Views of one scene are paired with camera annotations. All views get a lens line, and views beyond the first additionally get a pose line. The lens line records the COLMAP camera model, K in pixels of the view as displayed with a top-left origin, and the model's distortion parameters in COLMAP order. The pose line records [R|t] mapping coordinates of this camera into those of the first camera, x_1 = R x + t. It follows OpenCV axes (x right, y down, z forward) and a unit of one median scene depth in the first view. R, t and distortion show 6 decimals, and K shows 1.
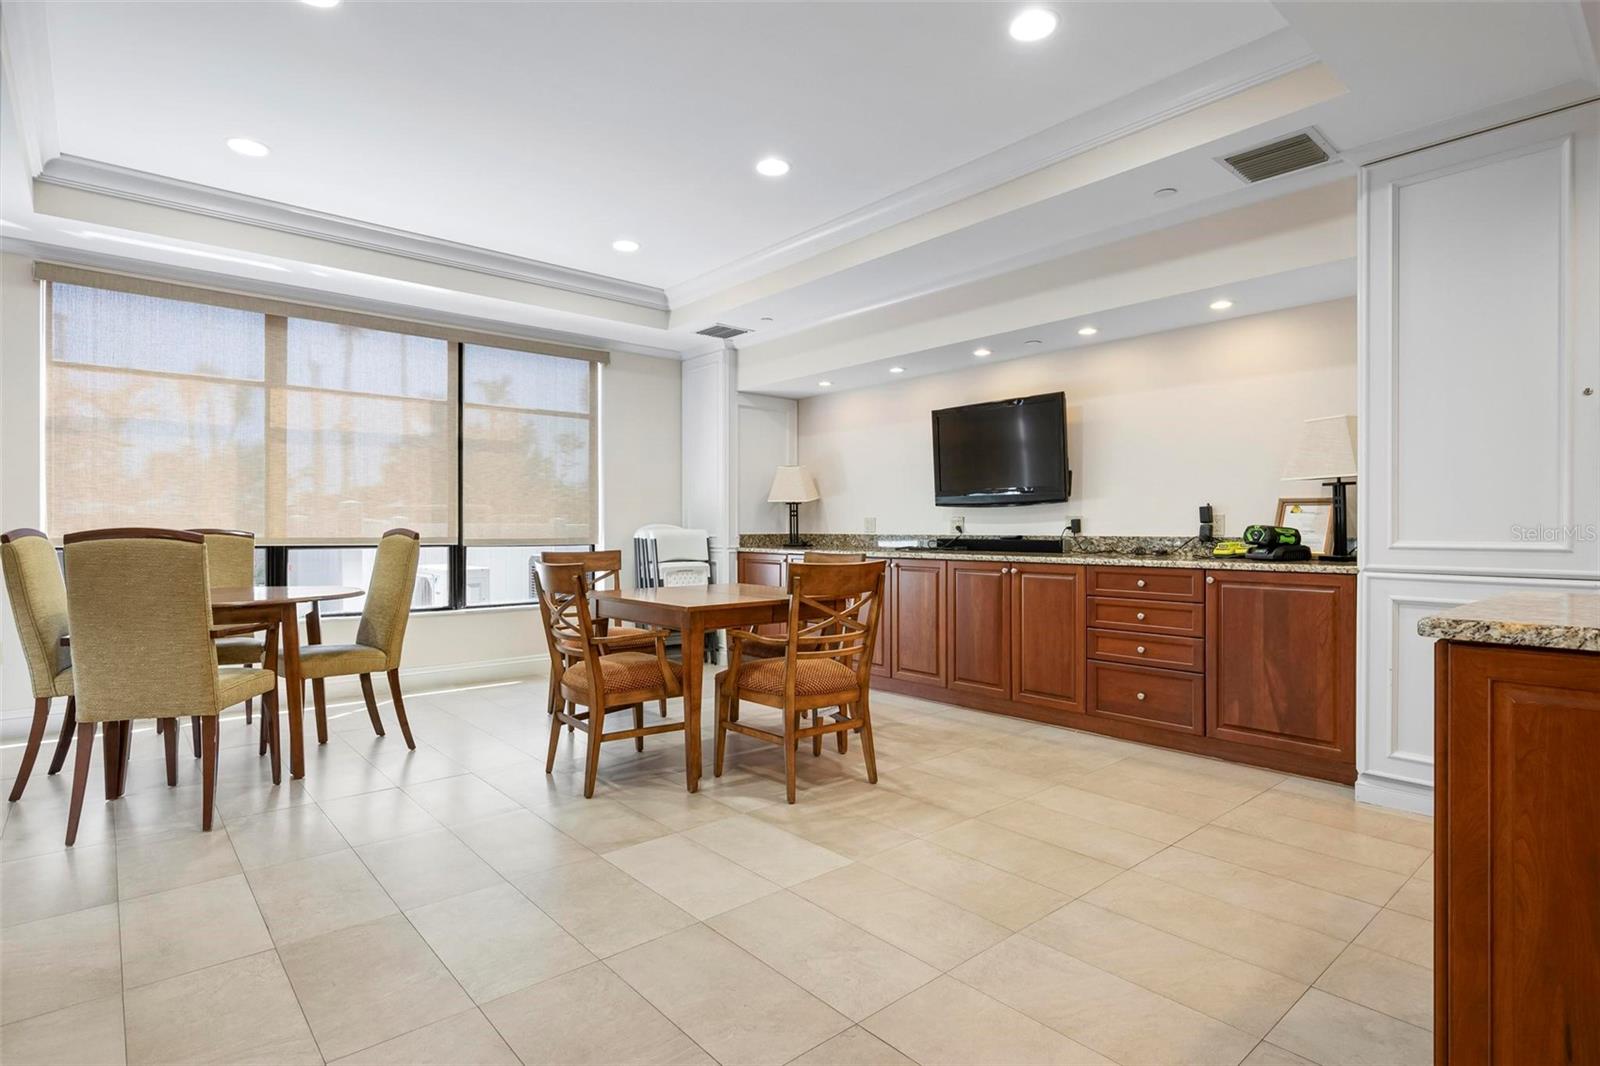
lens RADIAL K [[791.0, 0, 804.0], [0, 791.0, 532.4], [0, 0, 1]] dist [-0.001536, 0.000292]
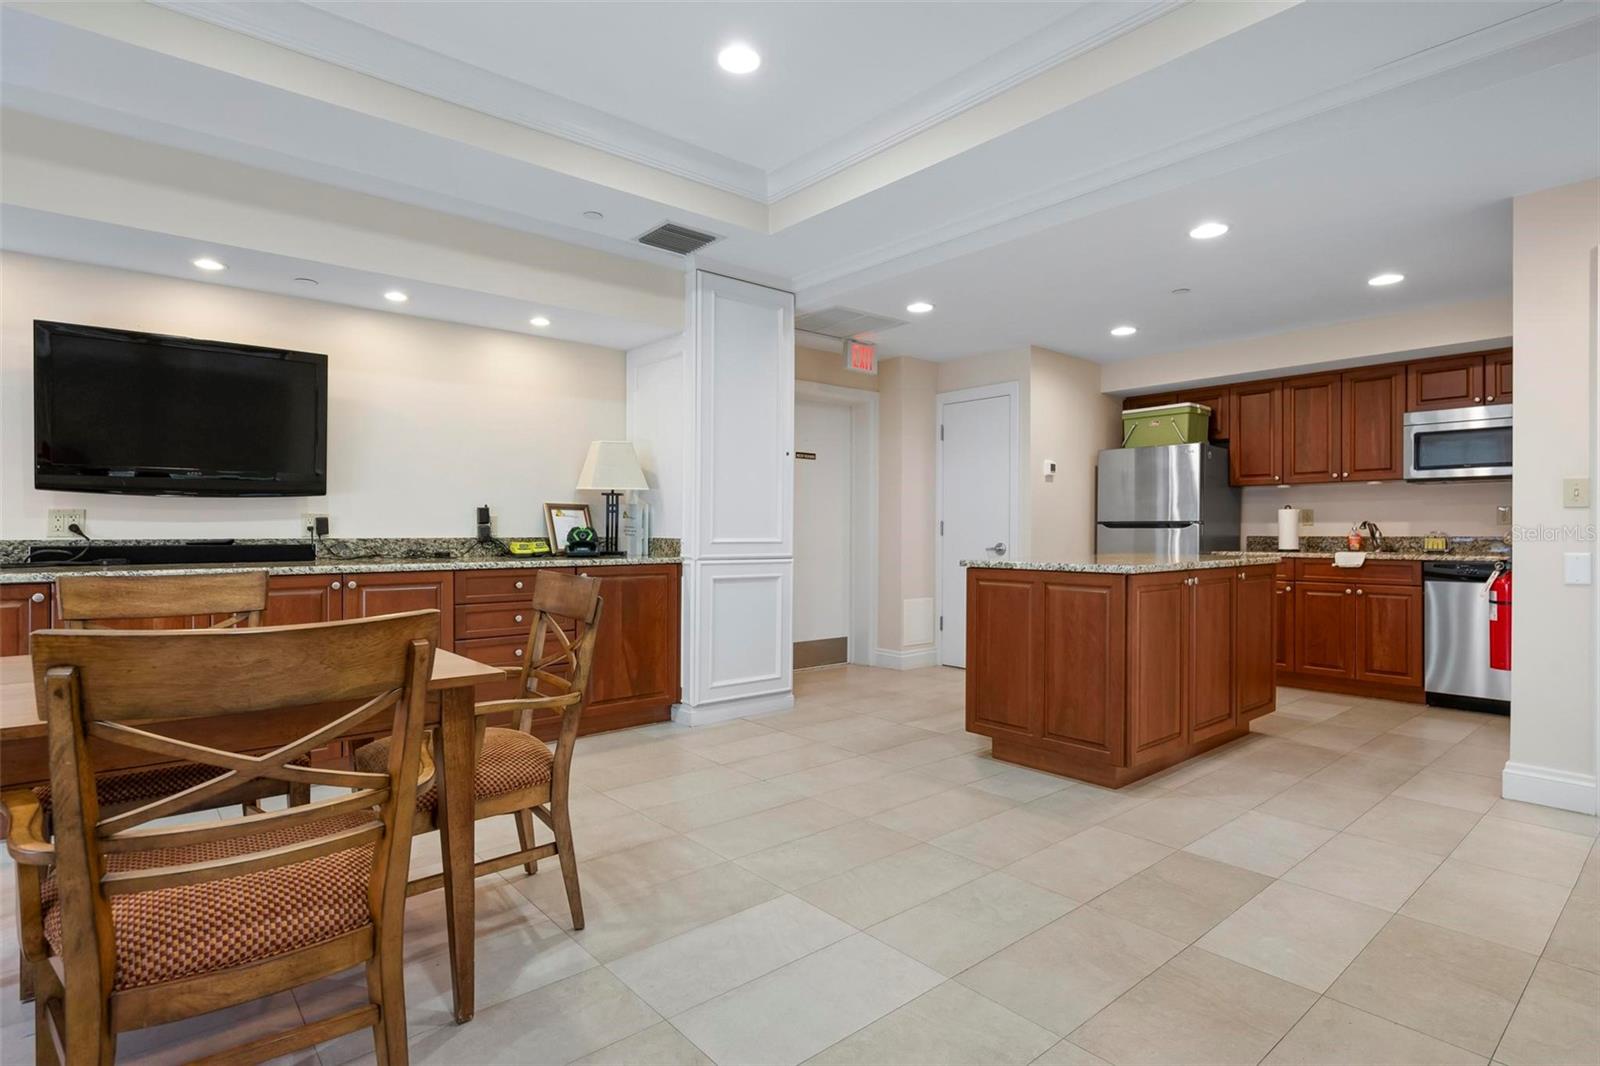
lens RADIAL K [[791.0, 0, 804.0], [0, 791.0, 532.4], [0, 0, 1]] dist [-0.001536, 0.000292]
pose [[0.030724, -0.003112, 0.999523, -0.523258], [0.003300, 0.999990, 0.003012, -0.002851], [-0.999522, 0.003206, 0.030734, 0.587848]]
